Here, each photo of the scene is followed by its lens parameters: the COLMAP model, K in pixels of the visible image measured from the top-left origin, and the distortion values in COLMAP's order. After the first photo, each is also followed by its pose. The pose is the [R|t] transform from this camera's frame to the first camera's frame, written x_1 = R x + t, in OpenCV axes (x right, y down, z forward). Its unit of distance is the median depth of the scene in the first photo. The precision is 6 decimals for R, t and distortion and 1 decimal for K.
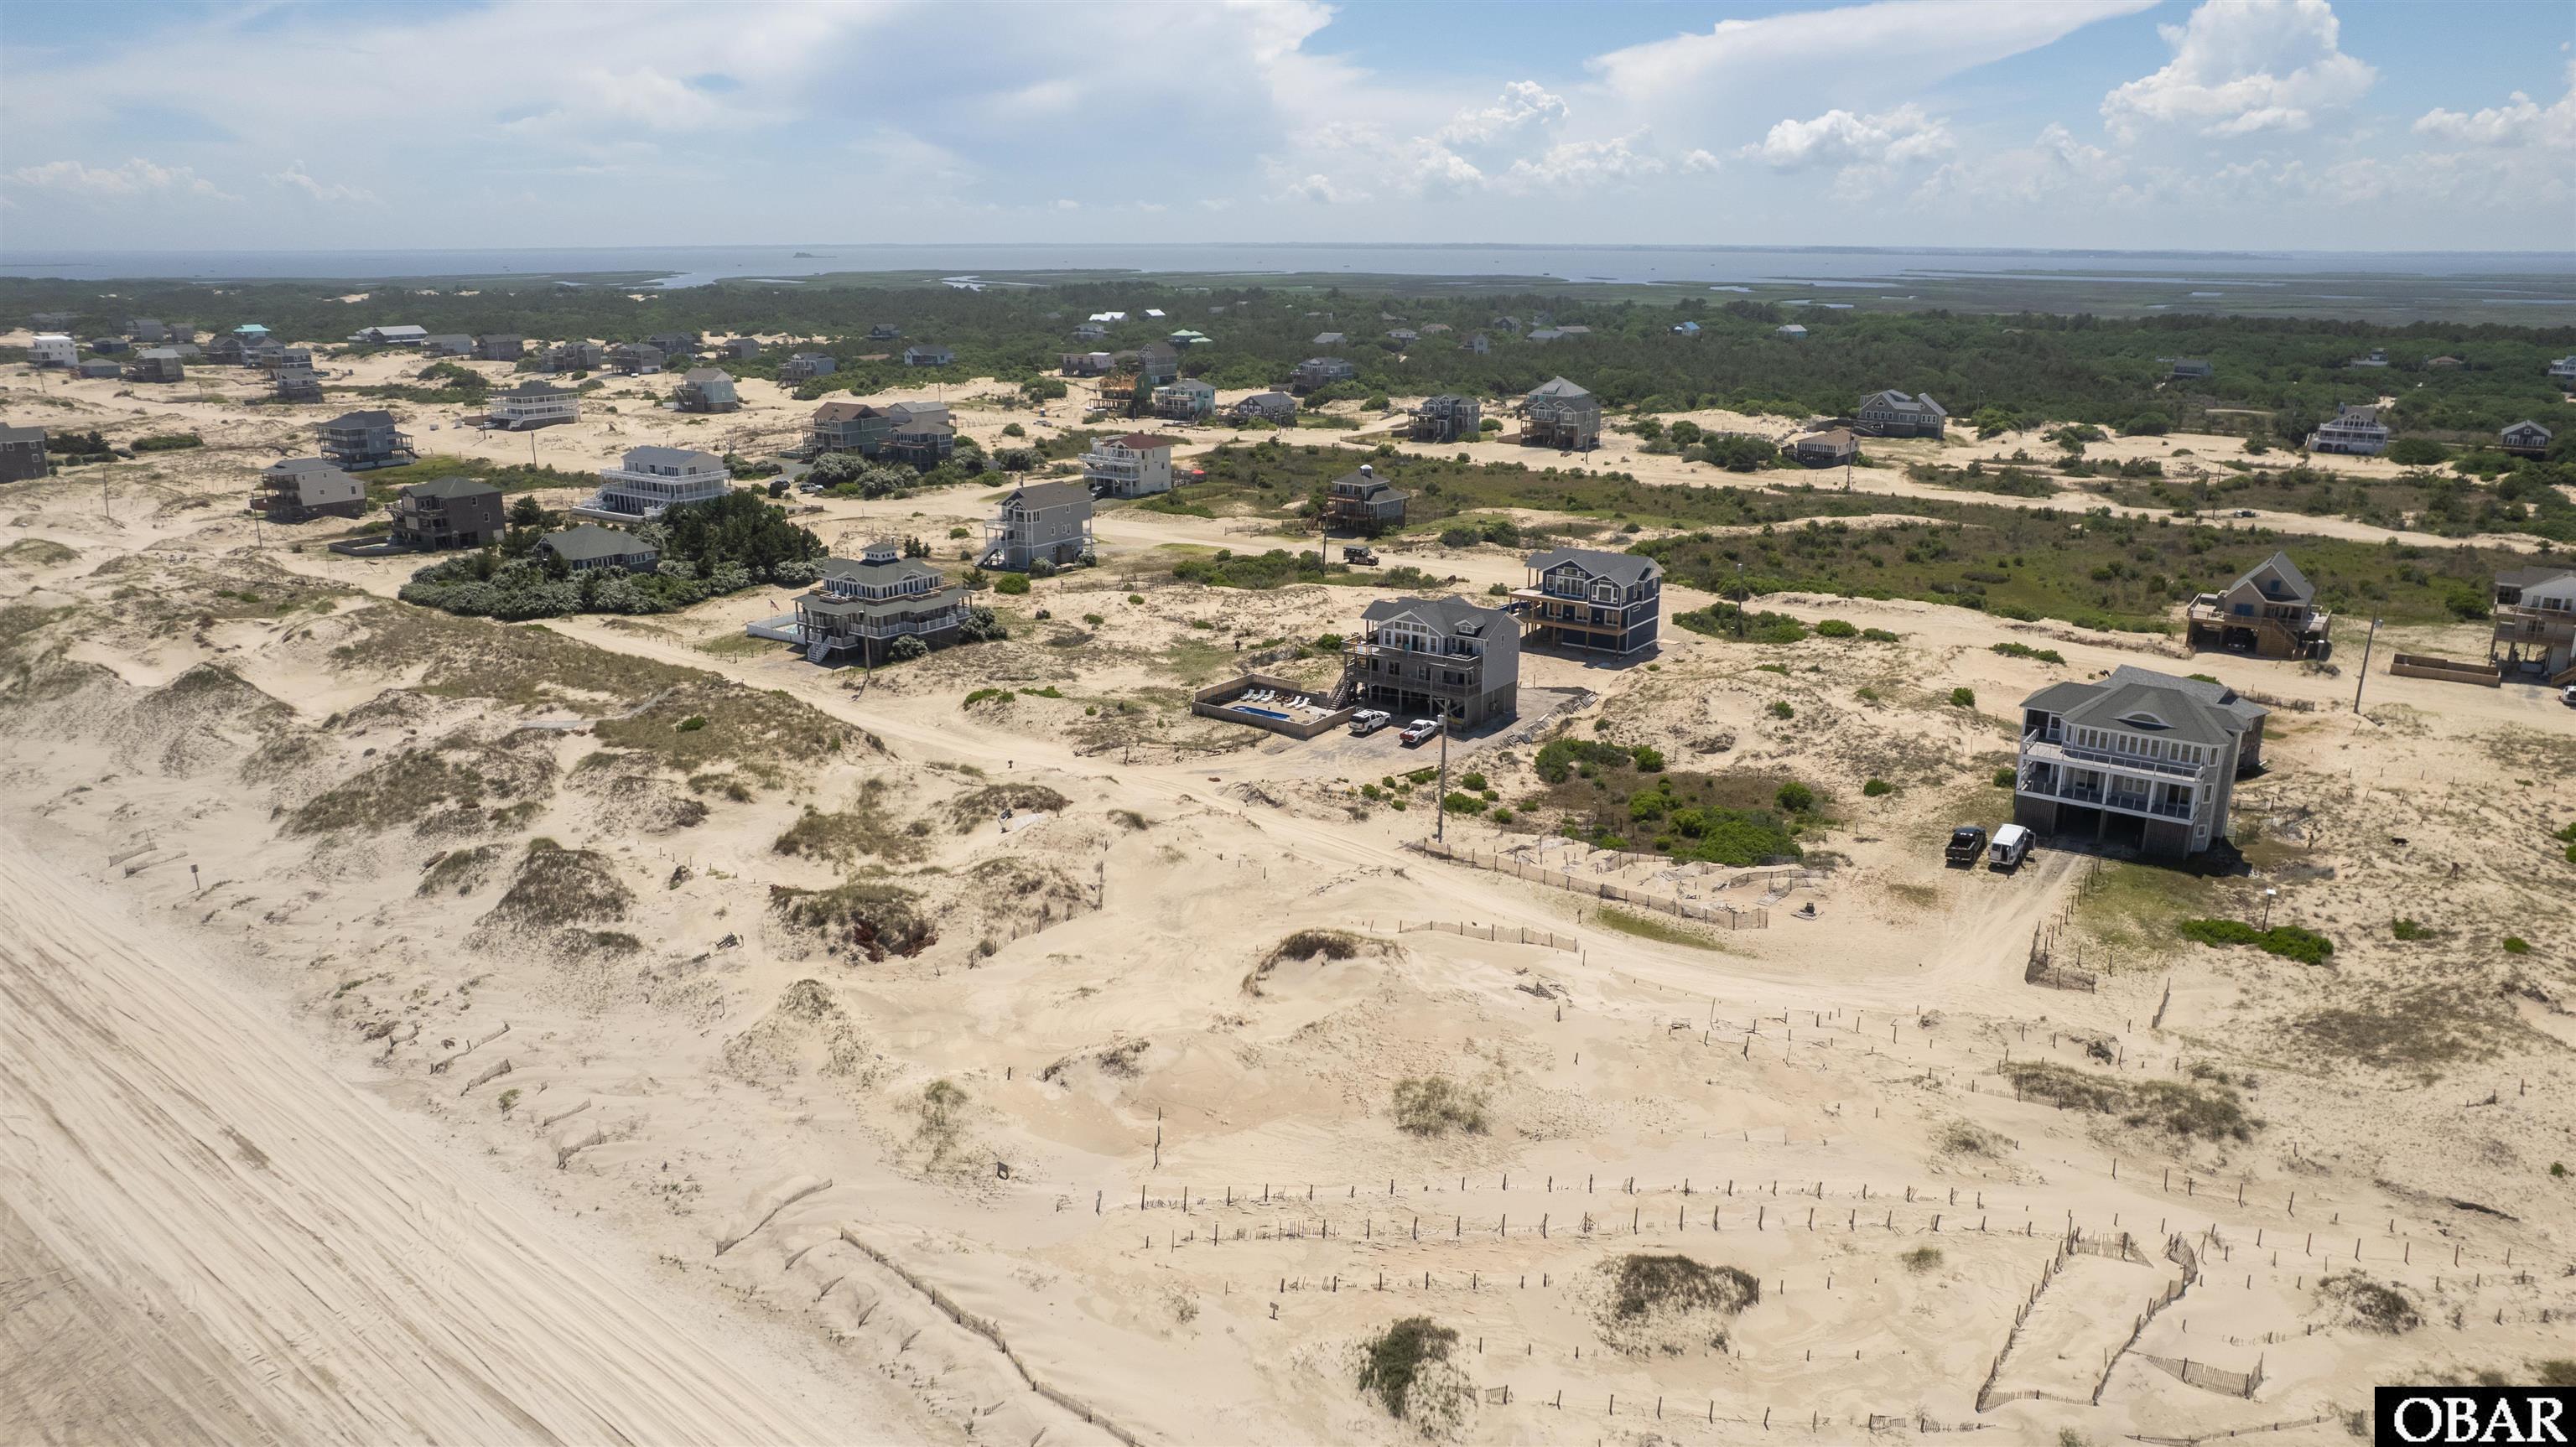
lens RADIAL K [[1690.1, 0, 1288.0], [0, 1690.1, 723.5], [0, 0, 1]] dist [-0.078181, 0.071562]
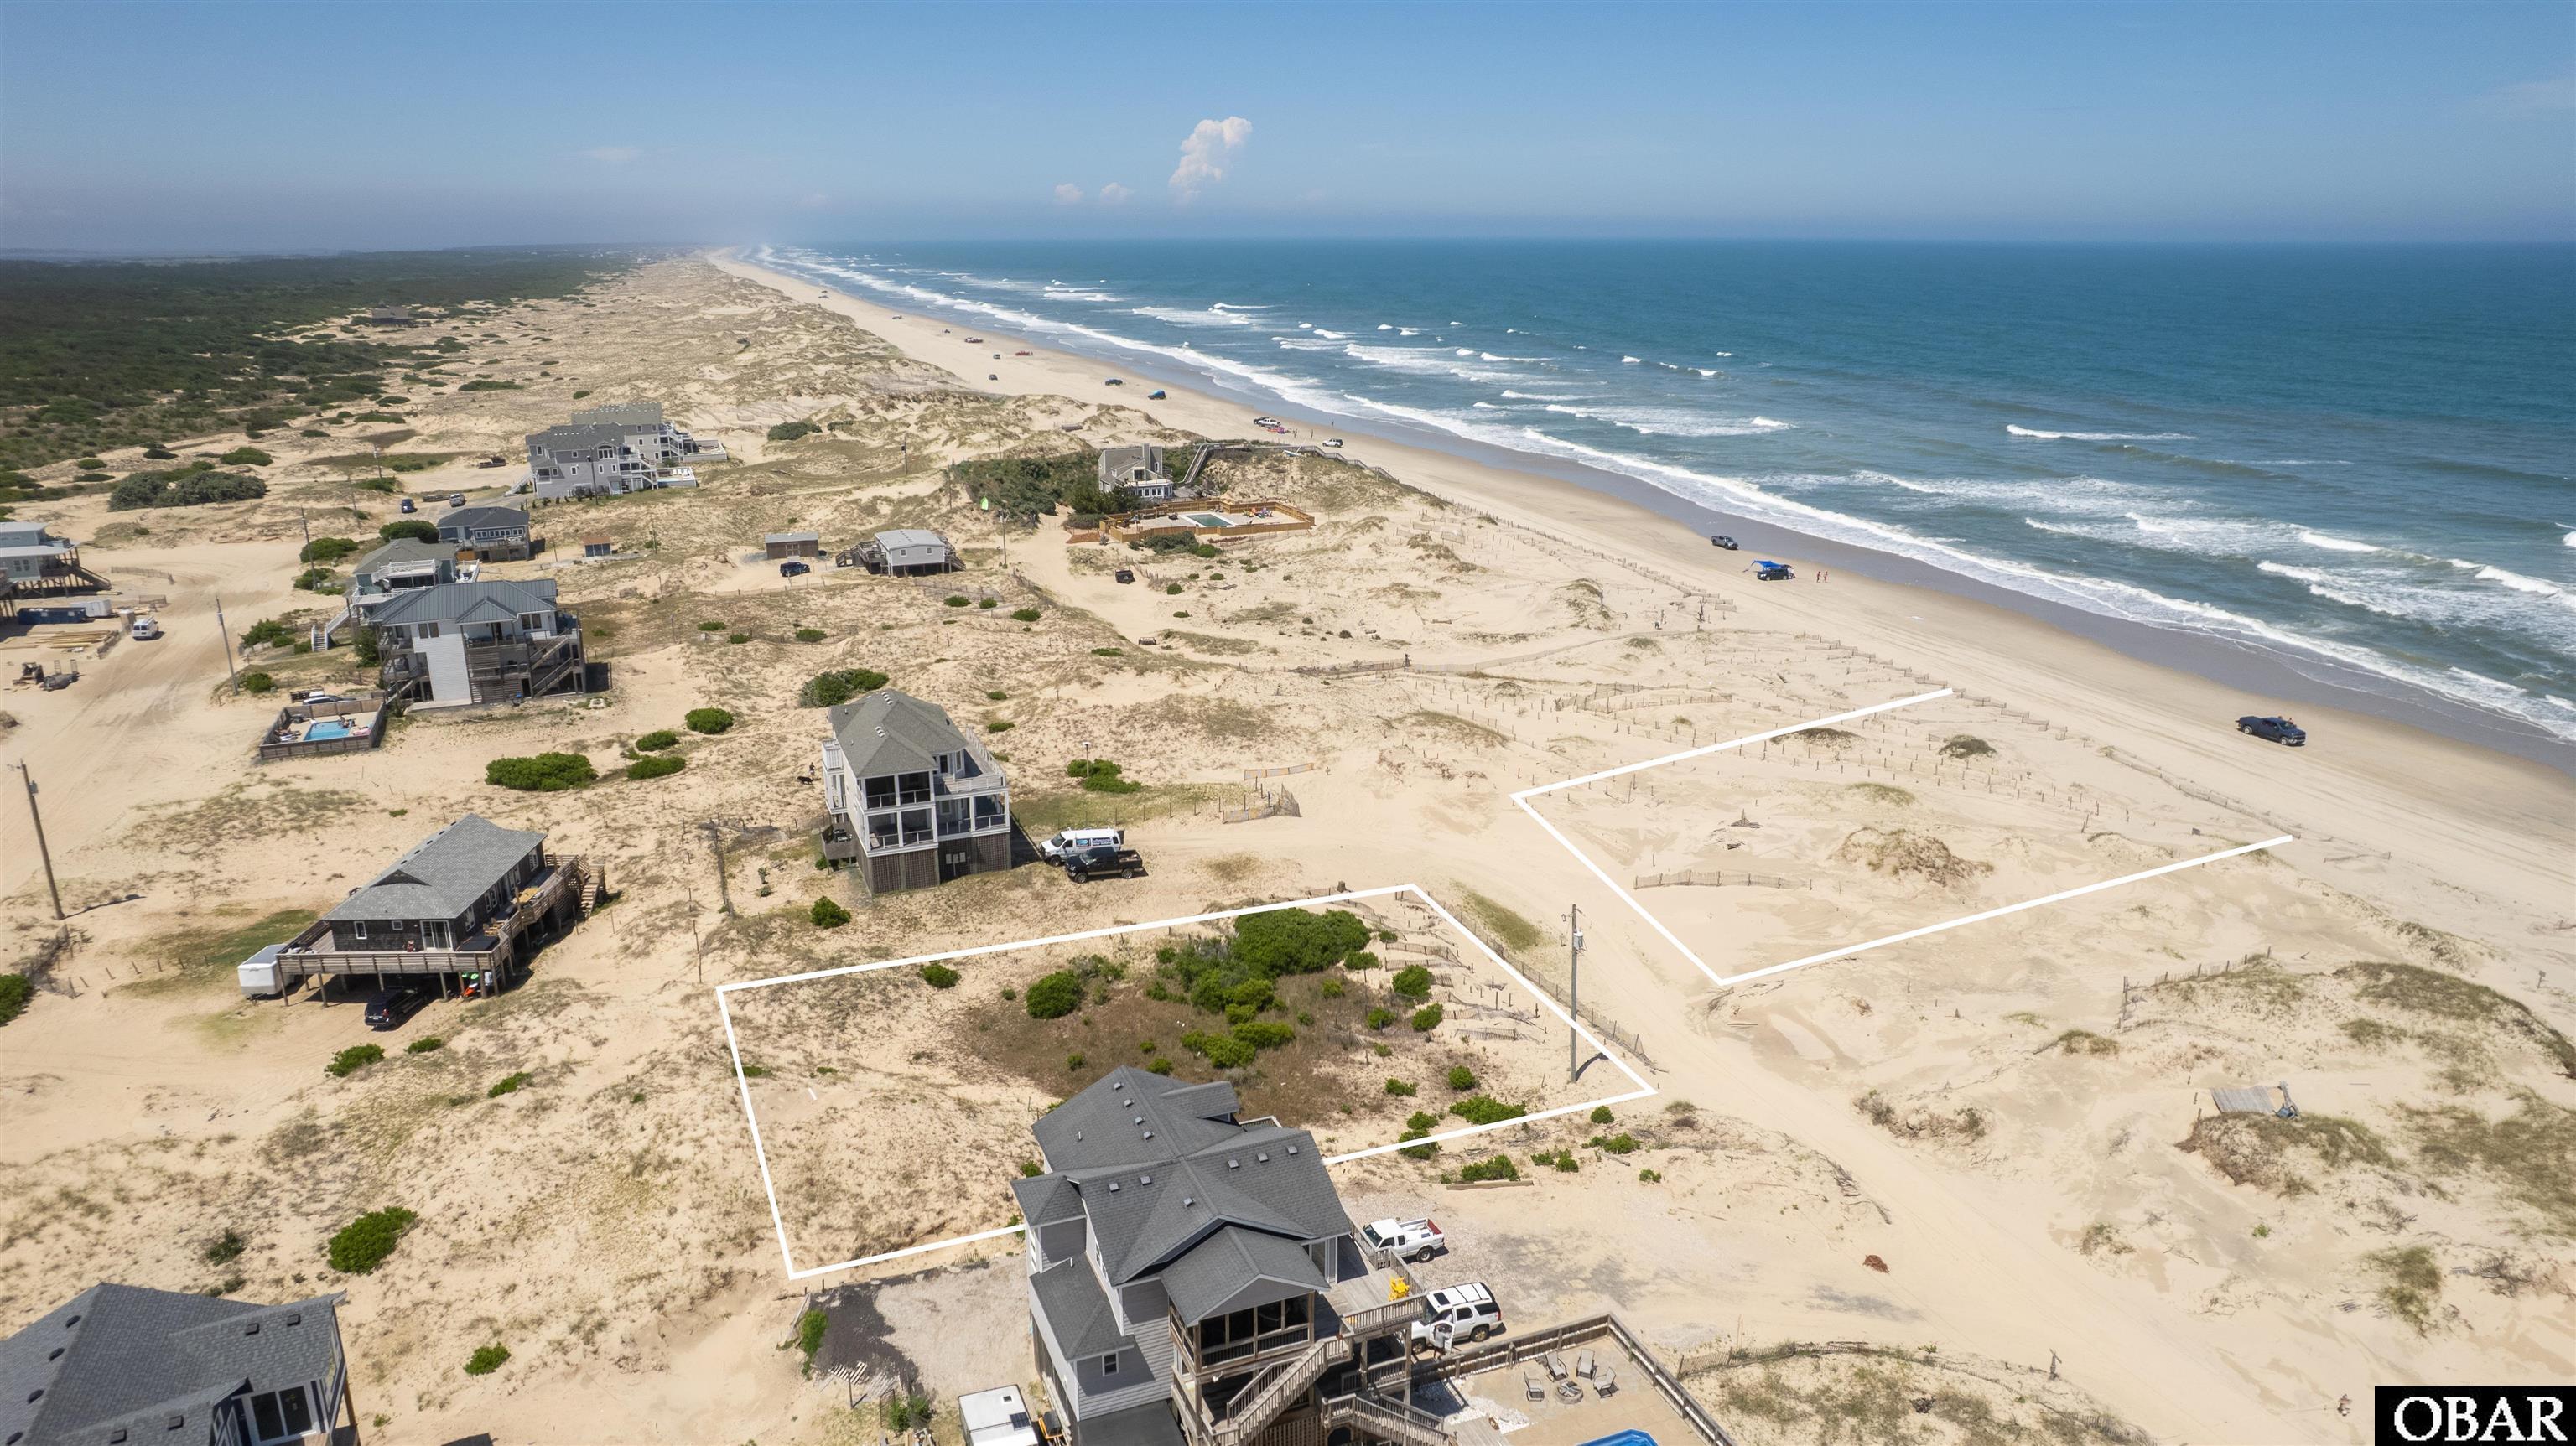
lens RADIAL K [[1656.7, 0, 1284.6], [0, 1656.7, 731.9], [0, 0, 1]] dist [-0.078175, 0.069661]
pose [[-0.844482, -0.154292, 0.512879, -0.127353], [0.150331, 0.850825, 0.503485, -0.401656], [-0.514054, 0.502286, -0.695311, 1.420373]]
